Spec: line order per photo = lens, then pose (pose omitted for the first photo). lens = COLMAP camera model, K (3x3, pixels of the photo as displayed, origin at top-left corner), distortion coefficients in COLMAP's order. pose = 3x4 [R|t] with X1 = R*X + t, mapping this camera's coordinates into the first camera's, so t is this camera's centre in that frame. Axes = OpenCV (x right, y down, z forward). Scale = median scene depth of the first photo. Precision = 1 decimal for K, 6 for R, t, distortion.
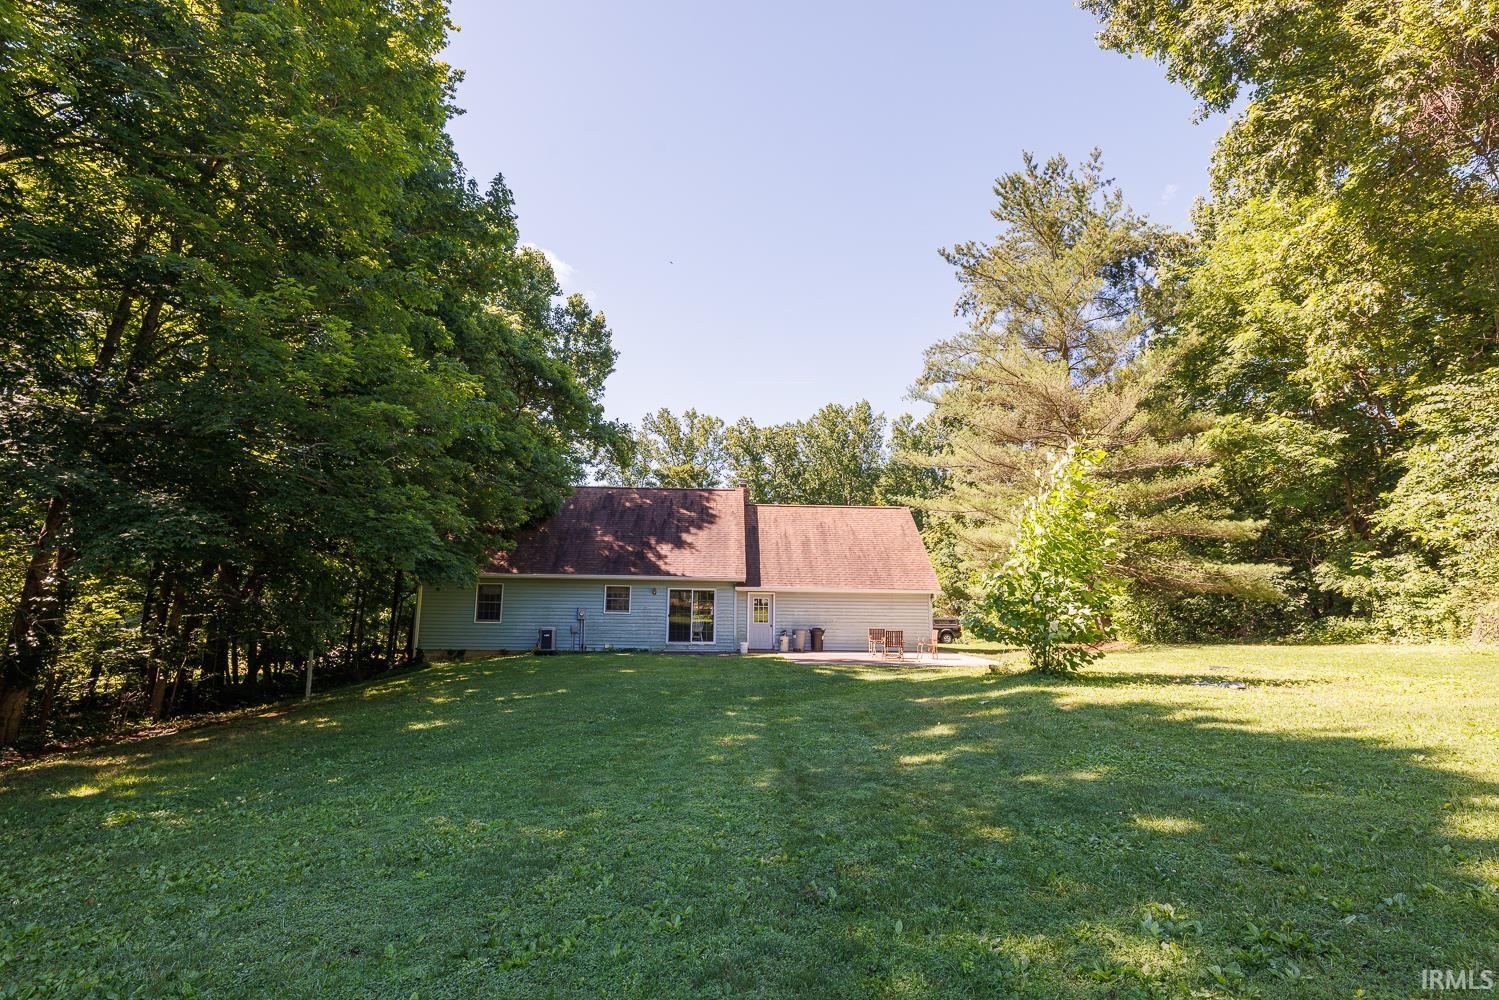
lens RADIAL K [[763.2, 0, 752.8], [0, 763.2, 498.6], [0, 0, 1]] dist [0.000502, -0.000862]
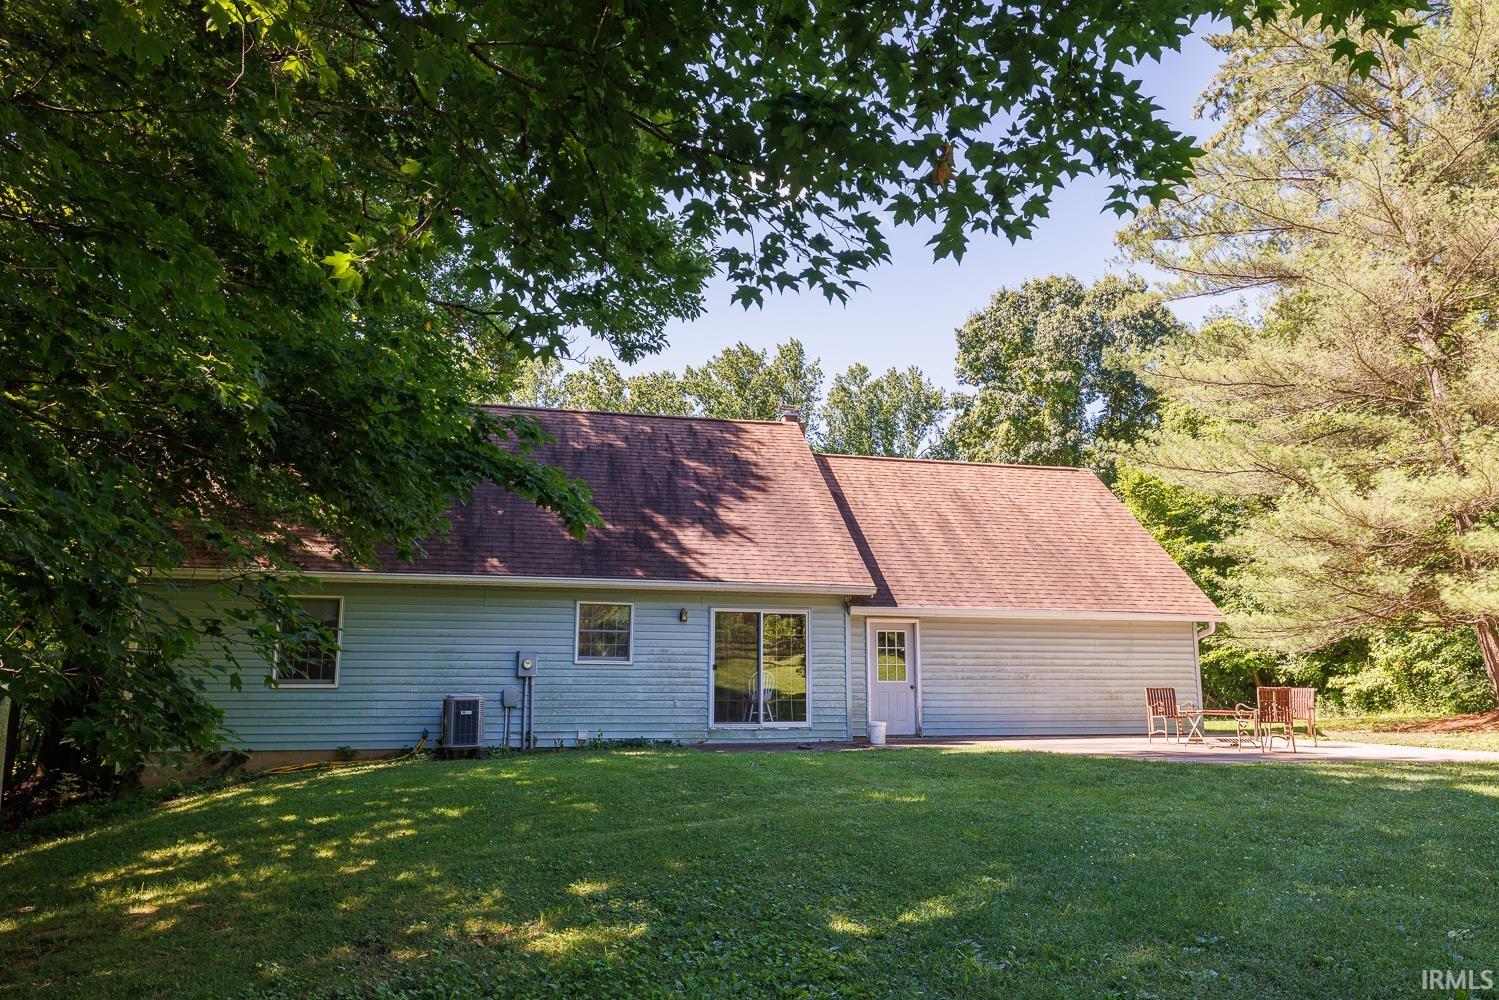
lens RADIAL K [[1107.0, 0, 746.0], [0, 1107.0, 494.8], [0, 0, 1]] dist [0.011647, 0.008299]
pose [[0.976610, 0.025567, 0.213493, -0.238570], [-0.020745, 0.999477, -0.024800, 0.063803], [-0.214015, 0.019791, 0.976630, 0.328517]]
